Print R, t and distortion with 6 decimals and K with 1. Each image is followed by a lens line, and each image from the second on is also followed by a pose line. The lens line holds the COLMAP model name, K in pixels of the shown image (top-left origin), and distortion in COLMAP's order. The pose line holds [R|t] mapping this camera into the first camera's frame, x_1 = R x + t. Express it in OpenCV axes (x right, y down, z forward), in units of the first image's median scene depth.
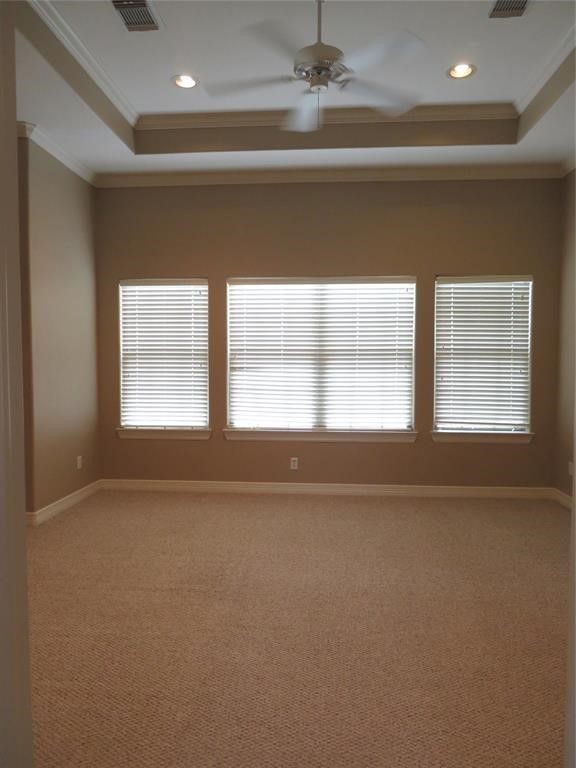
lens RADIAL K [[544.5, 0, 288.0], [0, 544.5, 384.0], [0, 0, 1]] dist [-0.021675, 0.000764]
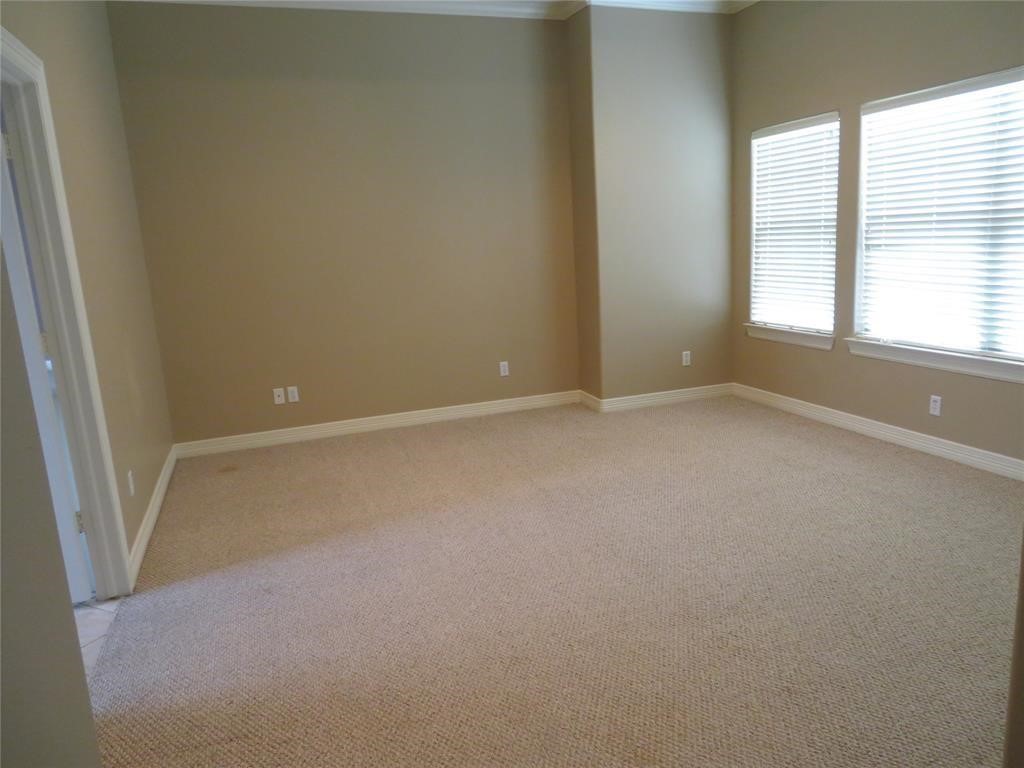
lens RADIAL K [[725.9, 0, 512.0], [0, 725.9, 384.0], [0, 0, 1]] dist [-0.021675, 0.000764]
pose [[0.407157, 0.155869, -0.899960, 0.531608], [0.014581, 0.984096, 0.177038, -0.025633], [0.913242, -0.085205, 0.398408, 0.250953]]
